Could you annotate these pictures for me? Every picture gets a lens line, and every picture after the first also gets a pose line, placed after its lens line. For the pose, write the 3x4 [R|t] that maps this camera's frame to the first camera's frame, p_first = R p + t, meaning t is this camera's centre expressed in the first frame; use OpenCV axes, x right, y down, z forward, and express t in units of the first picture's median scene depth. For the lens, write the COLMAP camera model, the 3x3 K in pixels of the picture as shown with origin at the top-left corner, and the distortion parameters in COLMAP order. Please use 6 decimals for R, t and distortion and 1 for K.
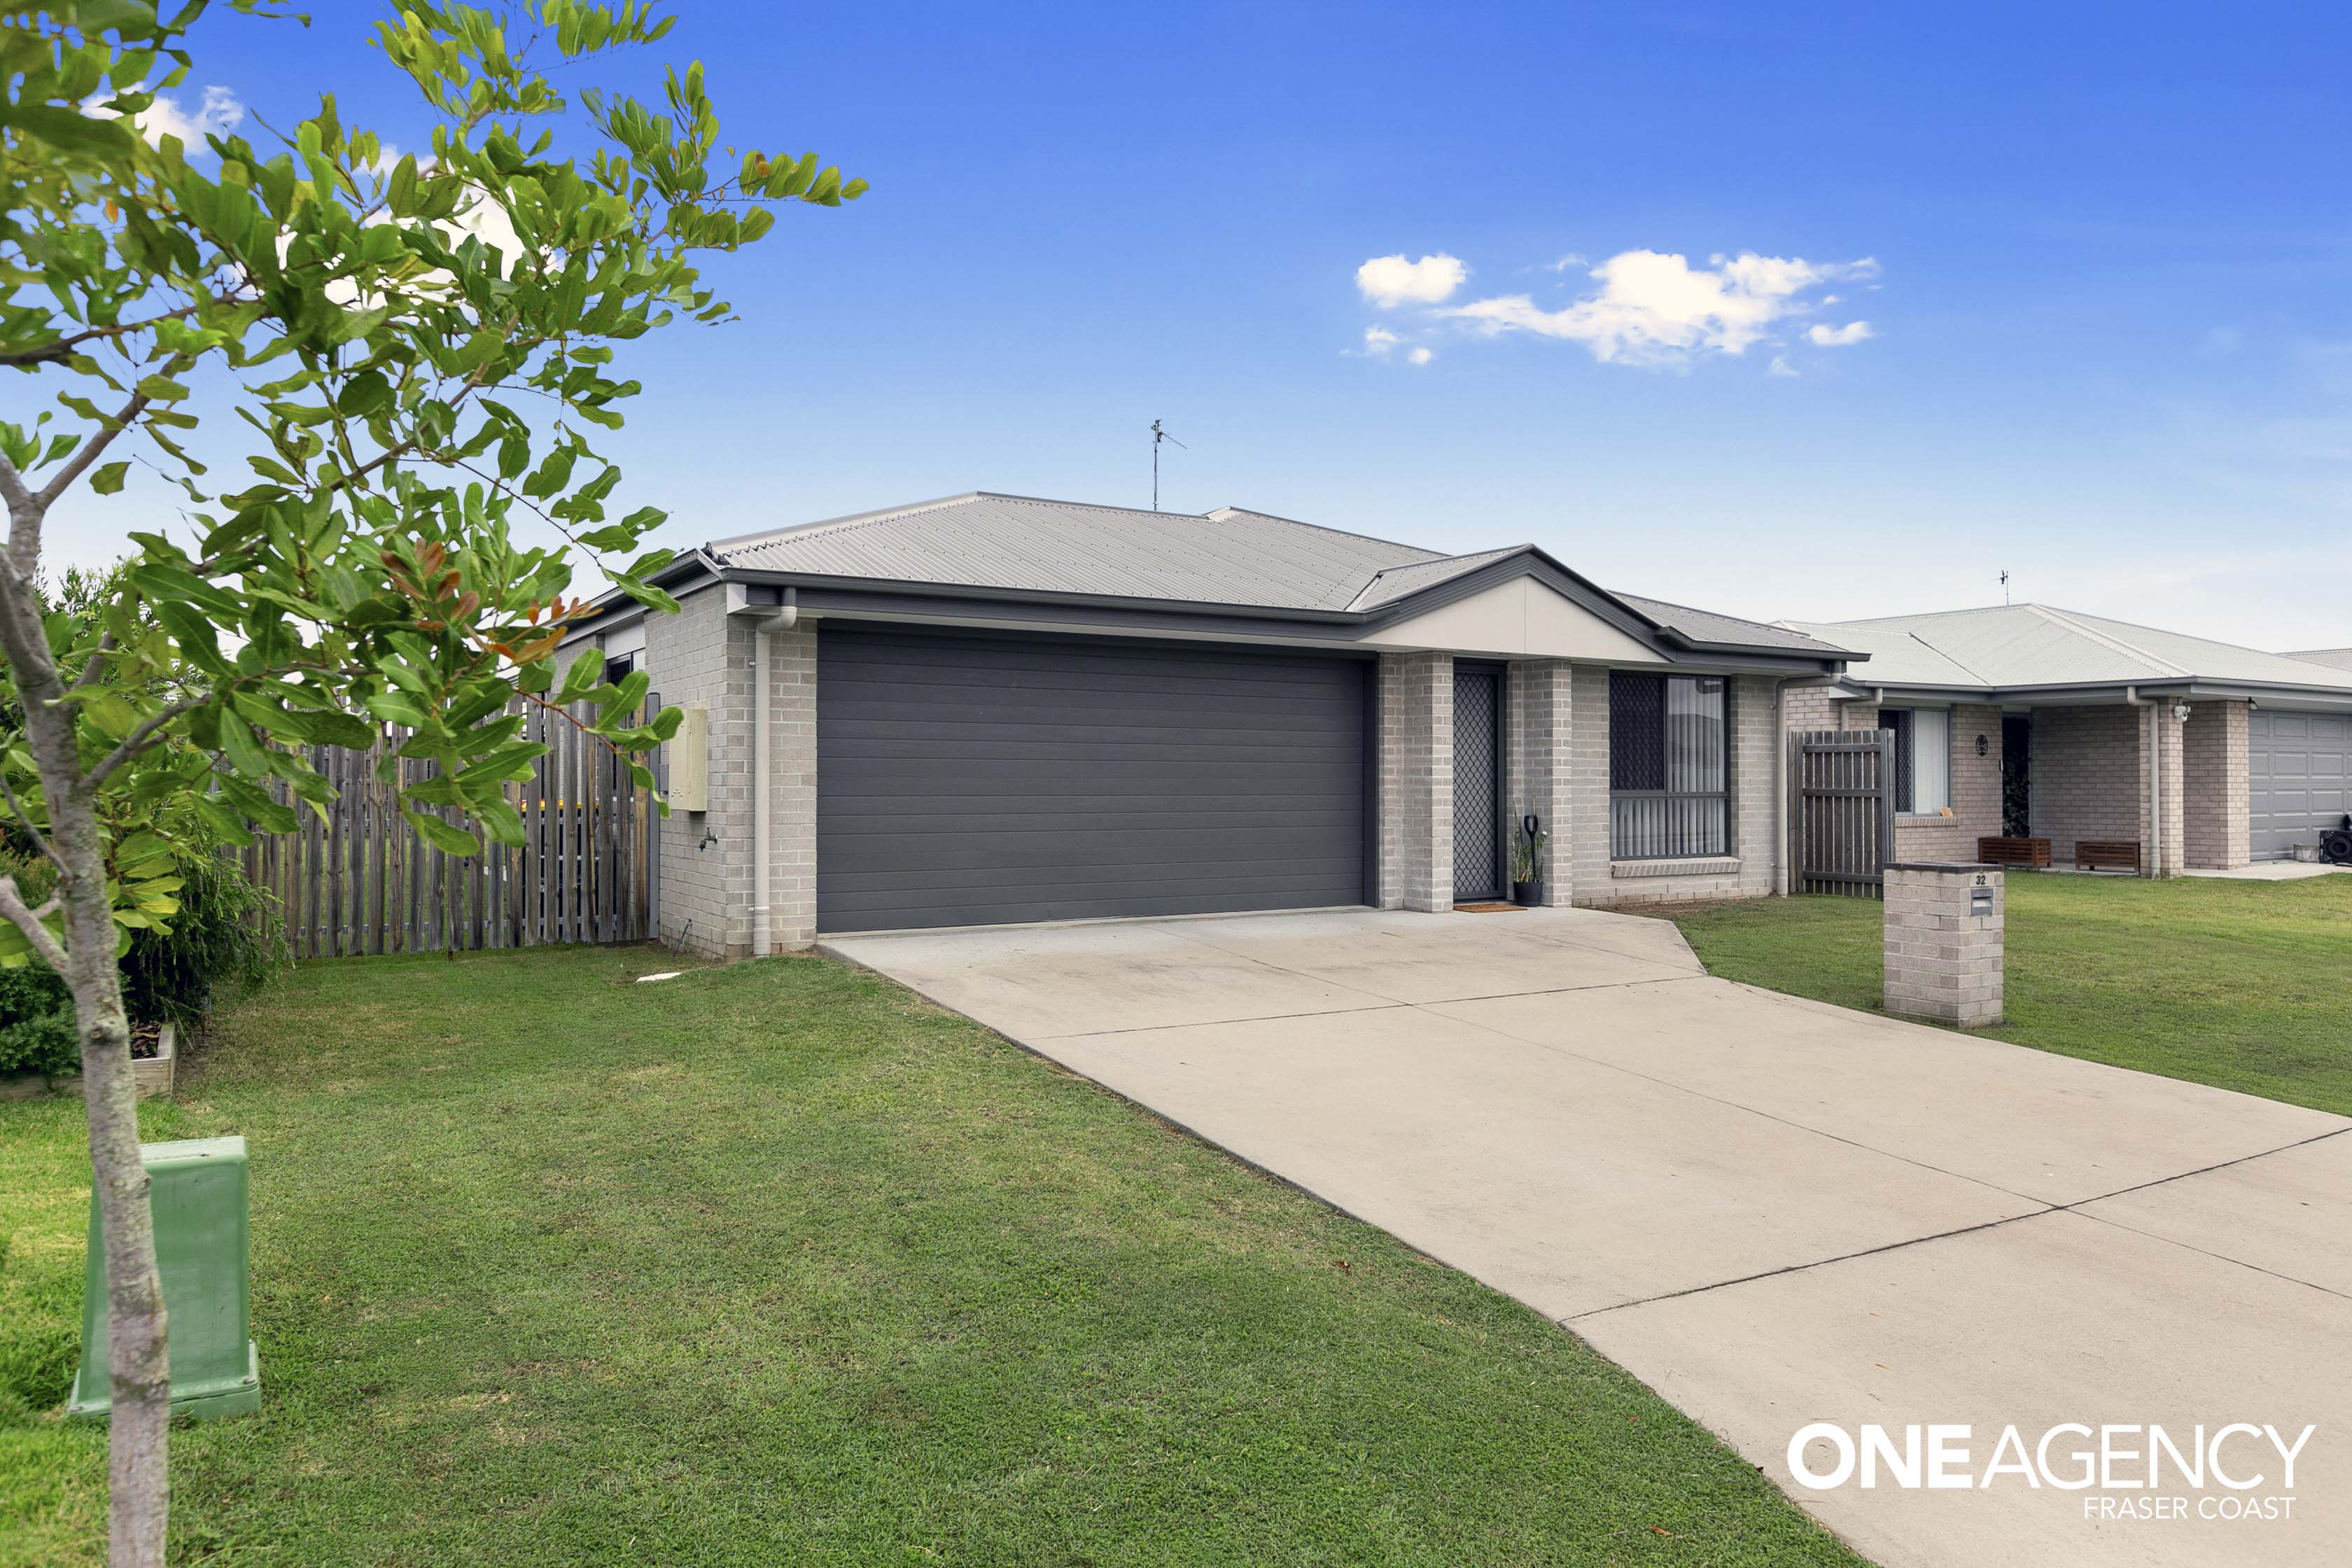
lens RADIAL K [[1493.3, 0, 1176.8], [0, 1493.3, 768.8], [0, 0, 1]] dist [-0.000668, -0.002902]
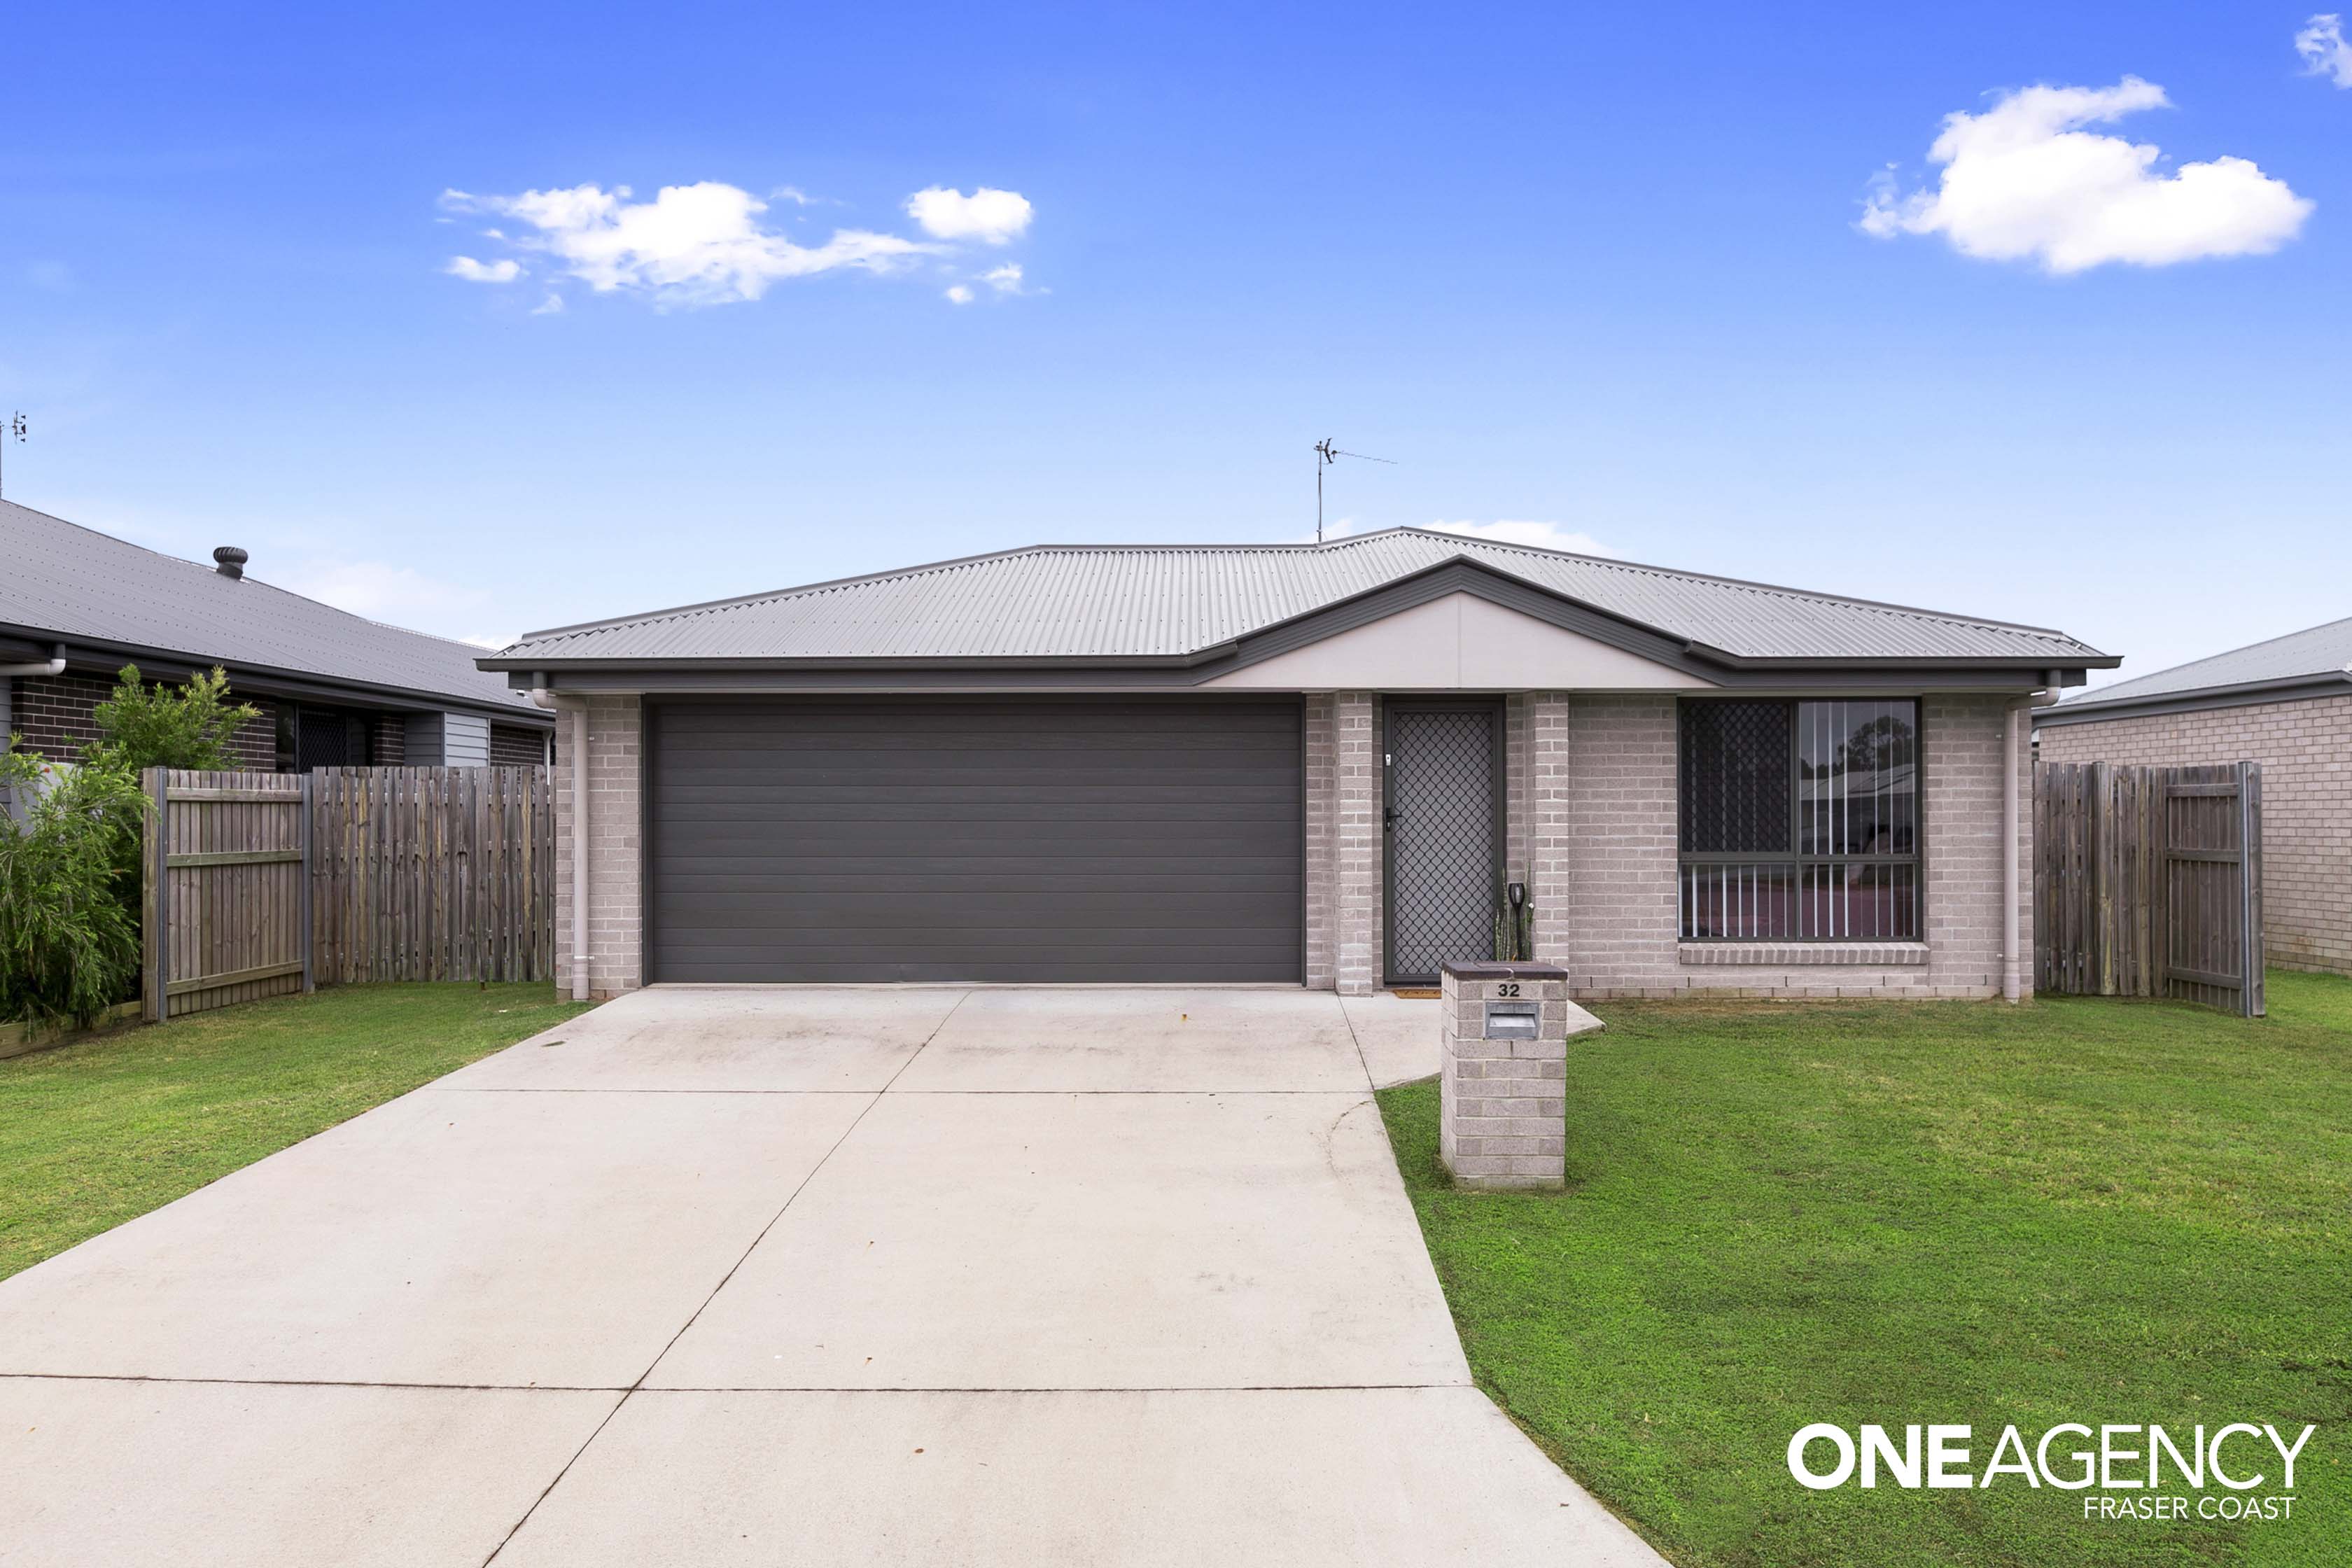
lens RADIAL K [[1582.5, 0, 1171.4], [0, 1582.5, 797.9], [0, 0, 1]] dist [-0.001636, 0.000194]
pose [[0.853594, -0.009902, -0.520845, 0.552865], [0.006989, 0.999947, -0.007556, -0.010828], [0.520893, 0.002809, 0.853618, 0.170959]]
